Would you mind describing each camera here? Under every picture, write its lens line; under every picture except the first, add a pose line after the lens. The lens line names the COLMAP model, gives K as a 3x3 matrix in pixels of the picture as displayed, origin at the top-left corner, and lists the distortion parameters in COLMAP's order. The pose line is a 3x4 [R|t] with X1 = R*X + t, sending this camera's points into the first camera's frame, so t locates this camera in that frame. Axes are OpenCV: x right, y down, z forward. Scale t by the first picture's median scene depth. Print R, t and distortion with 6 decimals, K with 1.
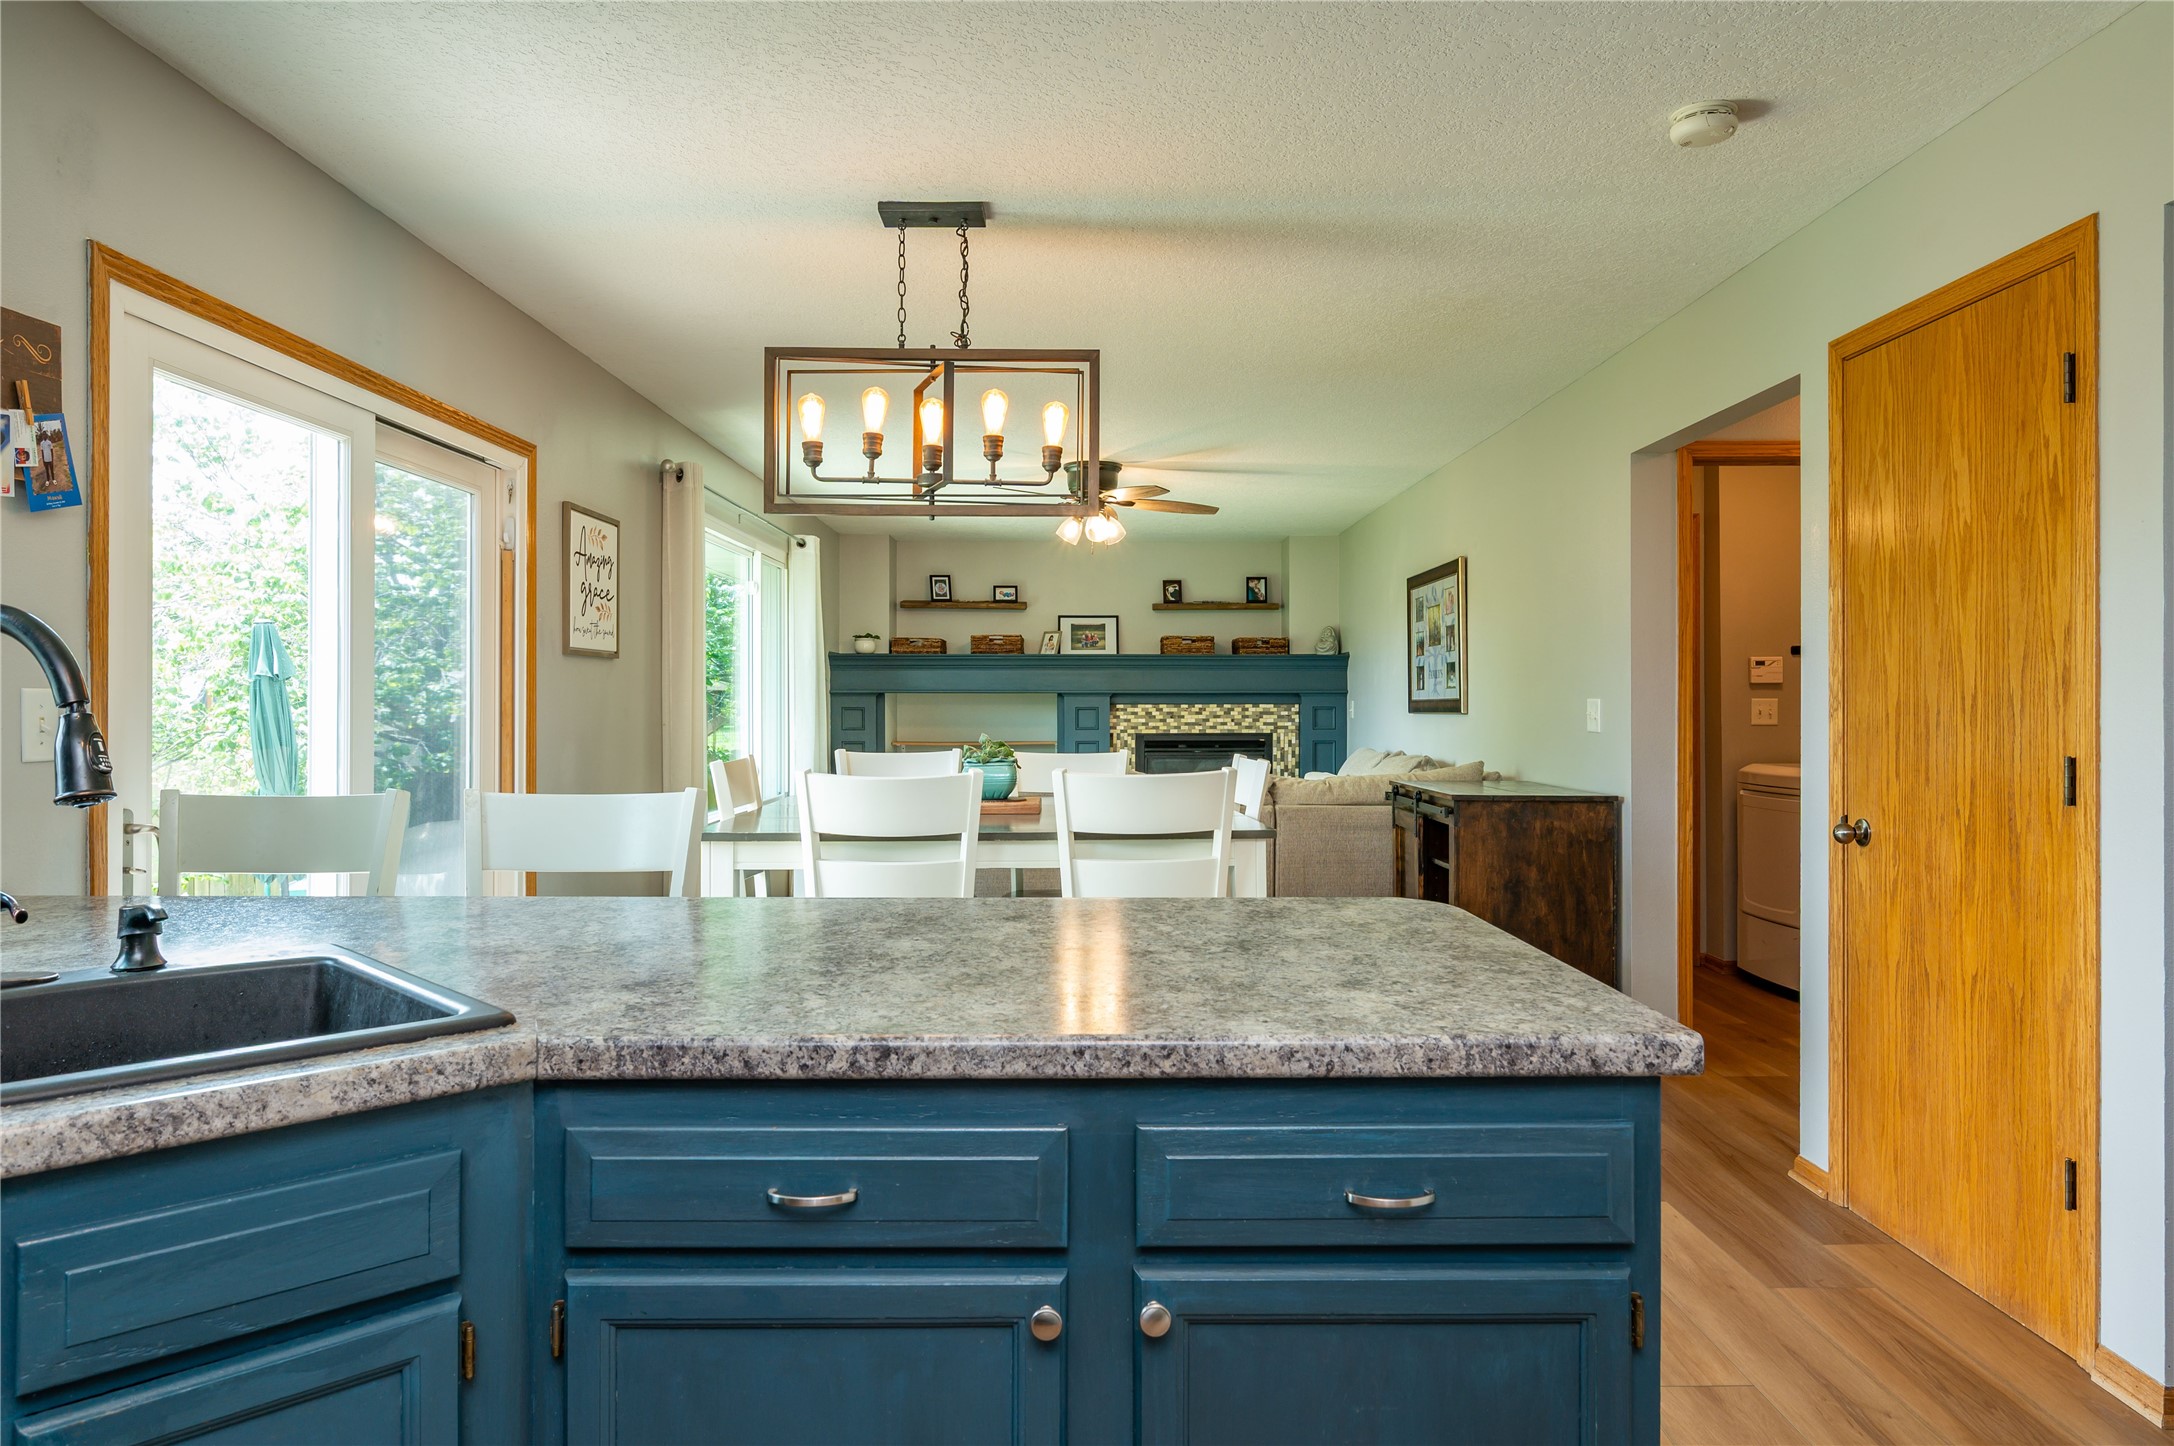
lens RADIAL K [[1317.7, 0, 1086.8], [0, 1317.7, 715.3], [0, 0, 1]] dist [0.001285, 0.000069]
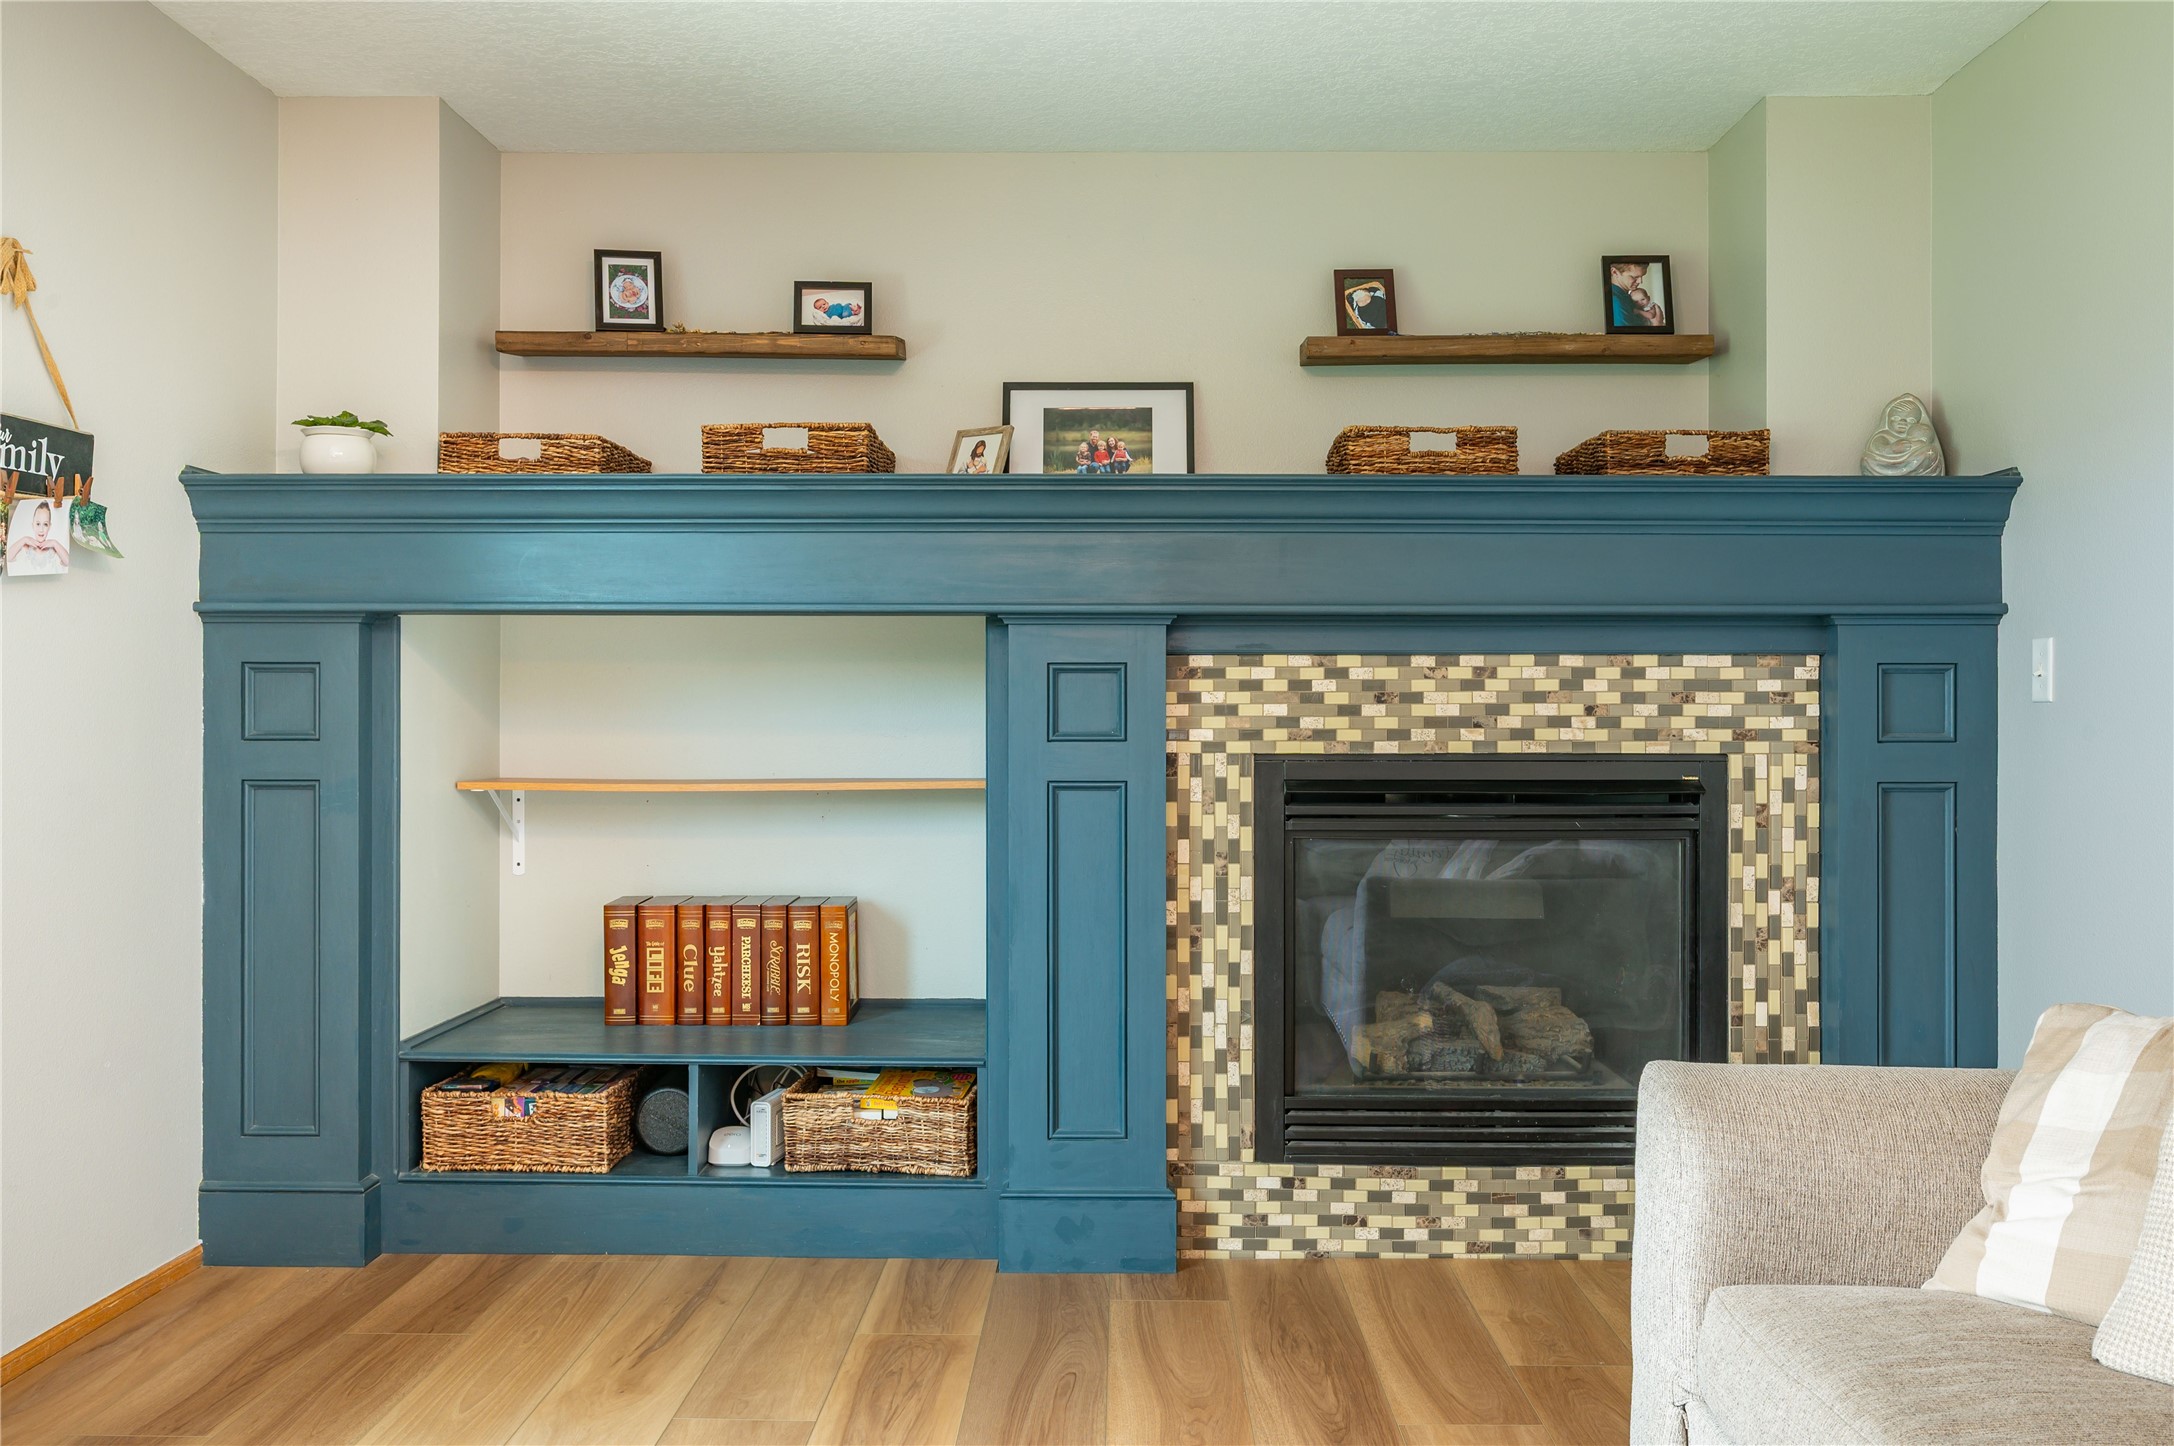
lens RADIAL K [[1884.7, 0, 1084.2], [0, 1884.7, 702.4], [0, 0, 1]] dist [-0.003955, -0.004122]
pose [[0.999739, 0.002591, -0.022677, 0.008748], [-0.002920, 0.999891, -0.014504, 0.008491], [0.022637, 0.014567, 0.999638, 0.582316]]
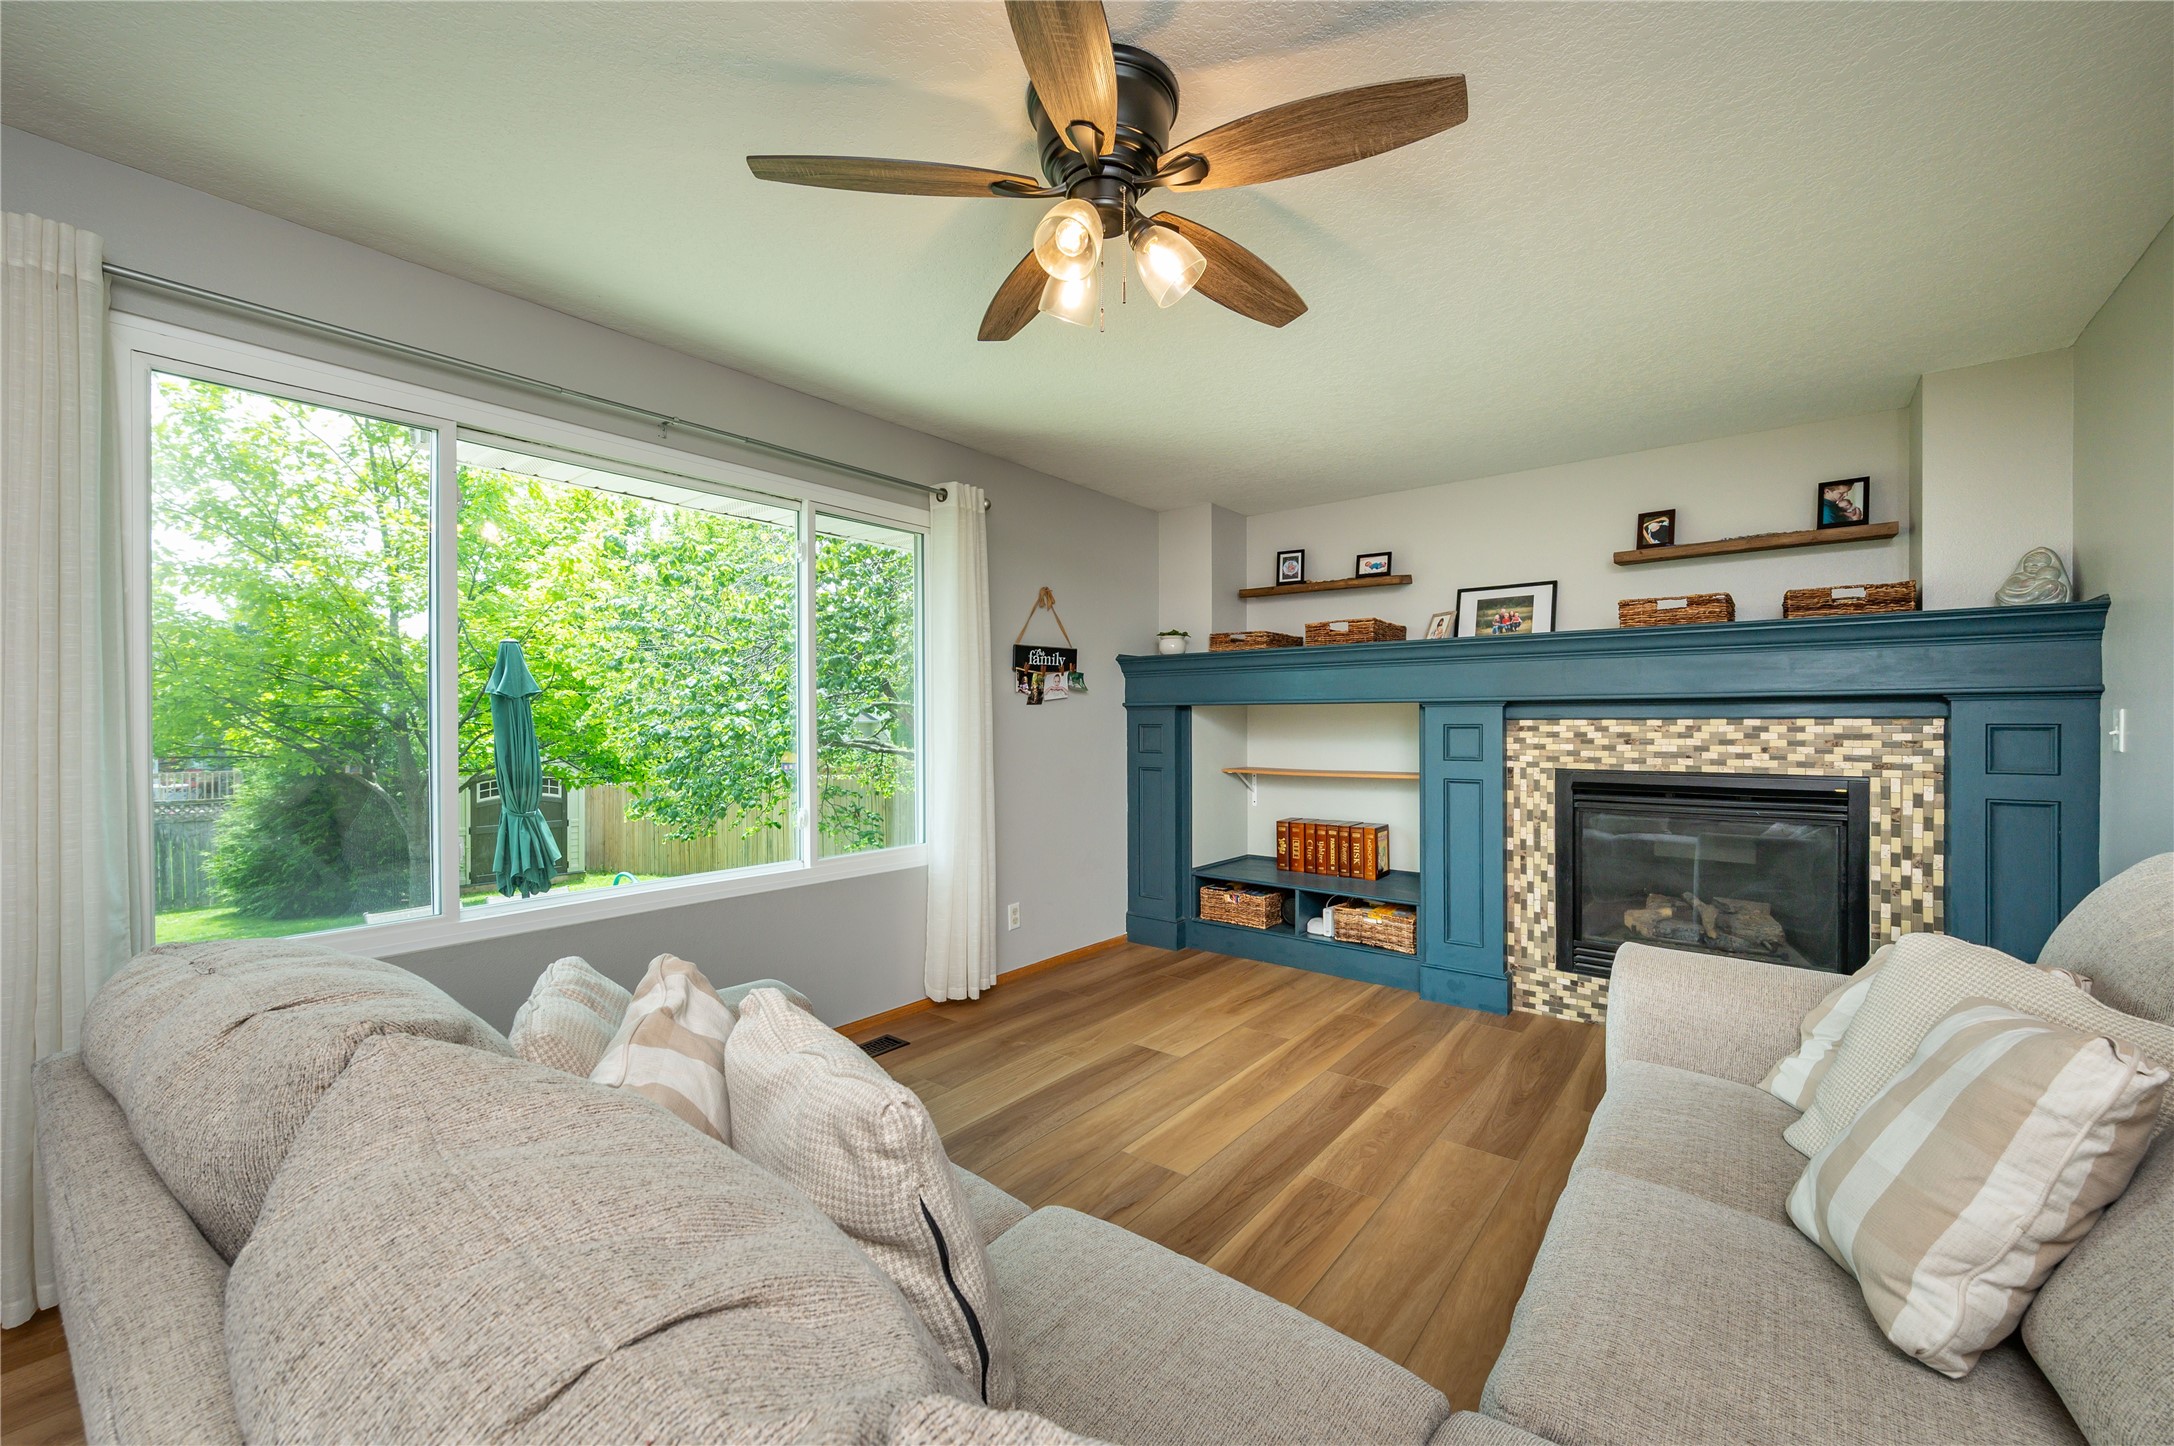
lens RADIAL K [[852.4, 0, 1095.0], [0, 852.4, 725.6], [0, 0, 1]] dist [0.000075, 0.000106]
pose [[0.781420, 0.002426, -0.624000, 0.113862], [-0.004984, 0.999985, -0.002353, -0.003606], [0.623985, 0.004948, 0.781421, 0.573162]]
